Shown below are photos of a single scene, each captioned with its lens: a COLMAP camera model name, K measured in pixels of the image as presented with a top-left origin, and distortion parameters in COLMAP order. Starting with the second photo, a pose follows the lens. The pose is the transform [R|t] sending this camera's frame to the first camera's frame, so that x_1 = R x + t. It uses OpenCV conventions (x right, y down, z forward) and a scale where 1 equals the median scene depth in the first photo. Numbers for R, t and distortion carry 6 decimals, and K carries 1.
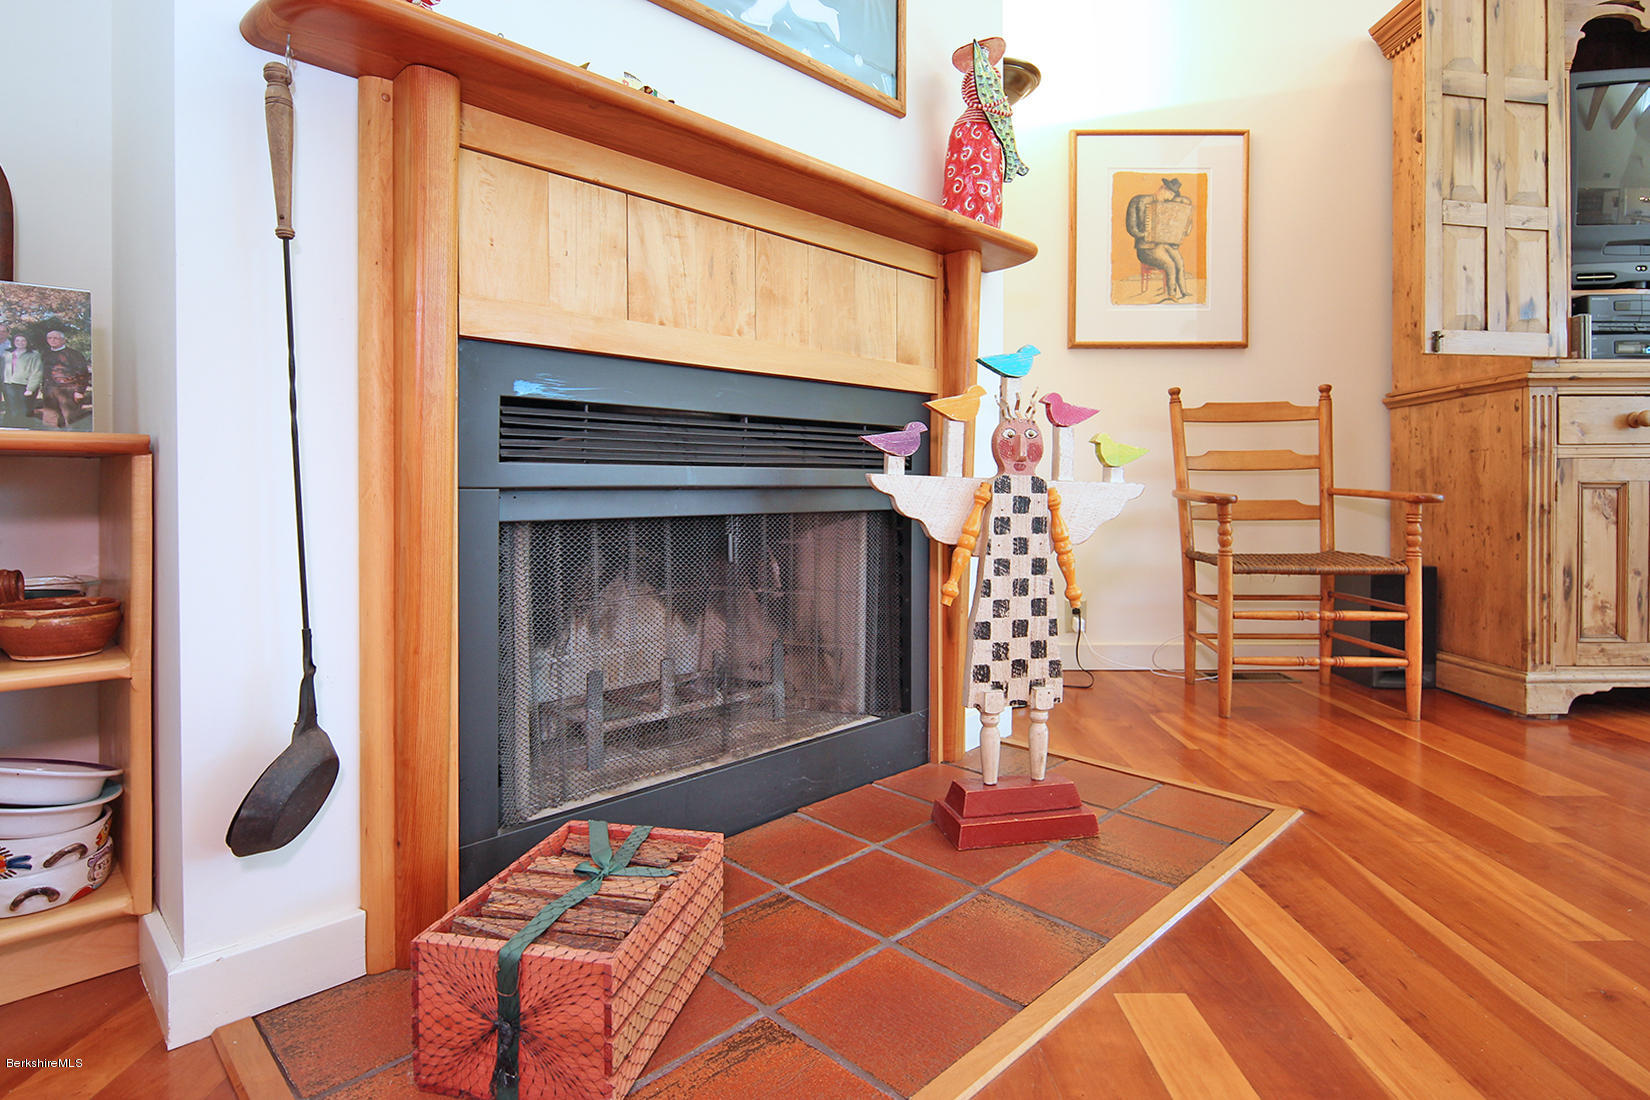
lens RADIAL K [[850.5, 0, 831.2], [0, 850.5, 496.0], [0, 0, 1]] dist [0.014579, -0.009910]
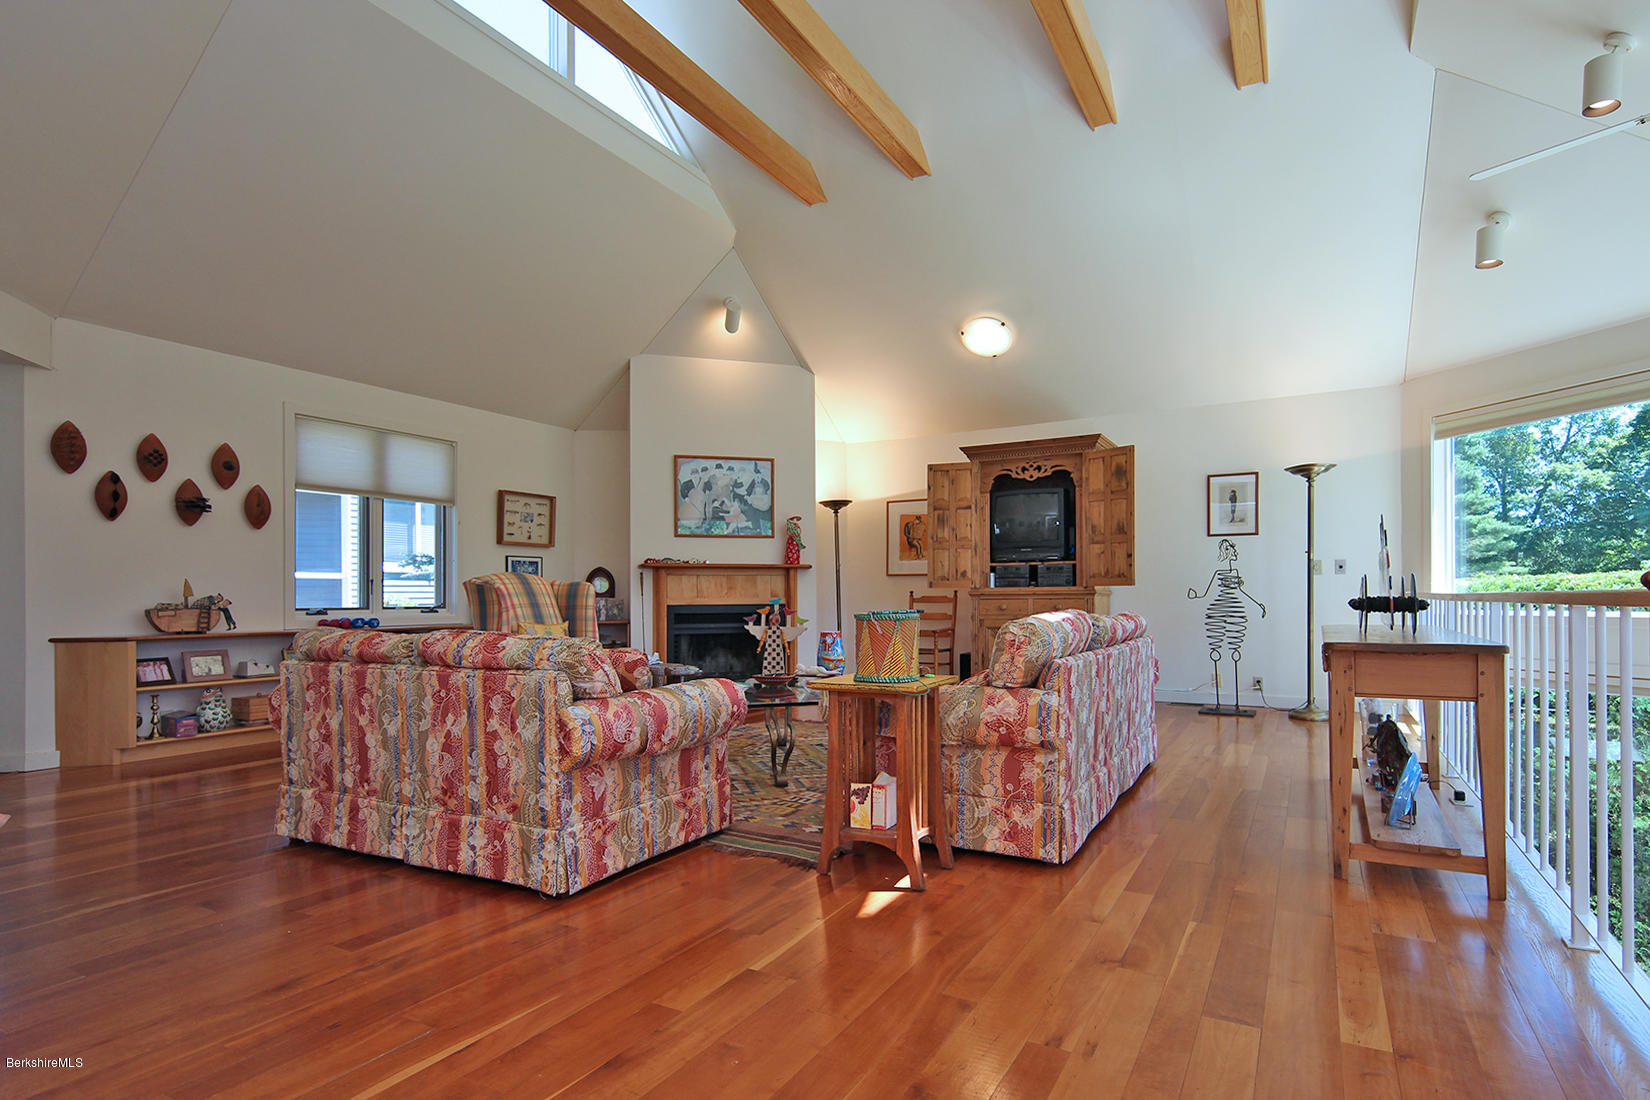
lens RADIAL K [[850.5, 0, 842.0], [0, 850.5, 600.2], [0, 0, 1]] dist [0.014579, -0.009910]
pose [[0.874912, -0.002712, -0.484275, 2.617895], [0.000888, 0.999992, -0.003996, -0.136278], [0.484281, 0.003066, 0.874907, -2.710713]]
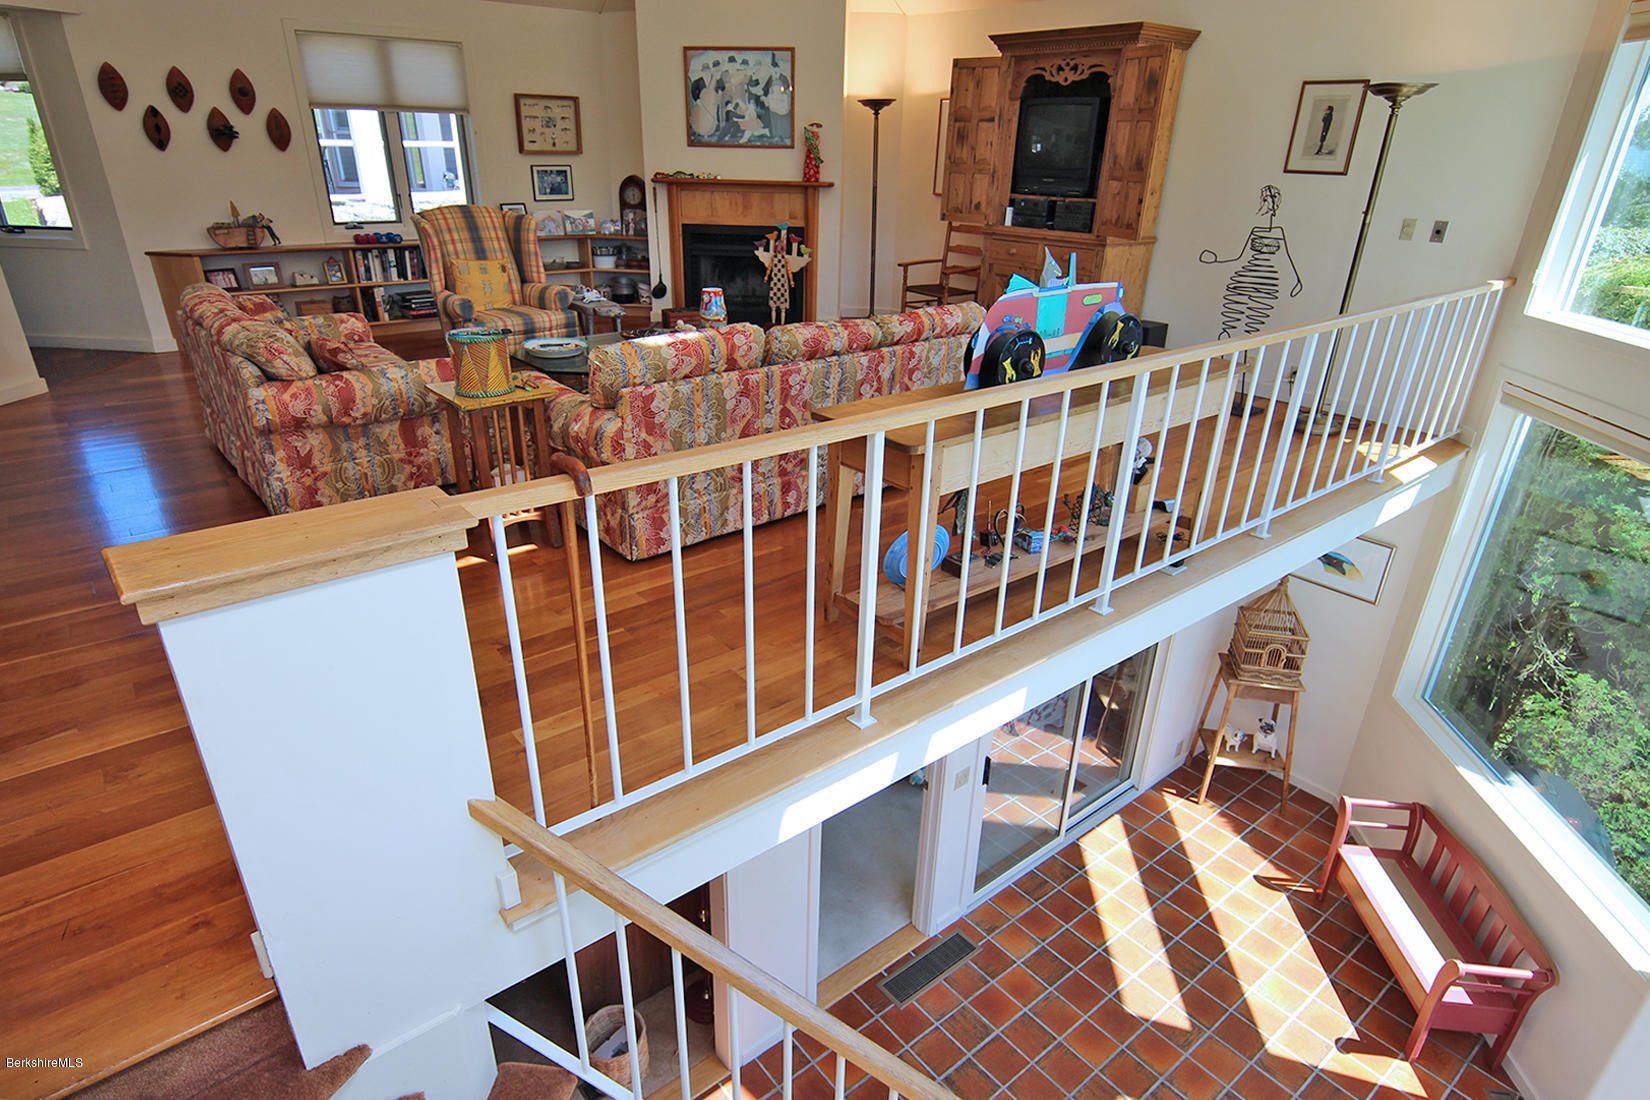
lens RADIAL K [[891.2, 0, 788.3], [0, 891.2, 587.1], [0, 0, 1]] dist [0.017677, -0.012823]
pose [[0.620290, 0.362956, -0.695344, 3.883877], [-0.027237, 0.895929, 0.443361, -0.503677], [0.783900, -0.256073, 0.565622, -1.941912]]
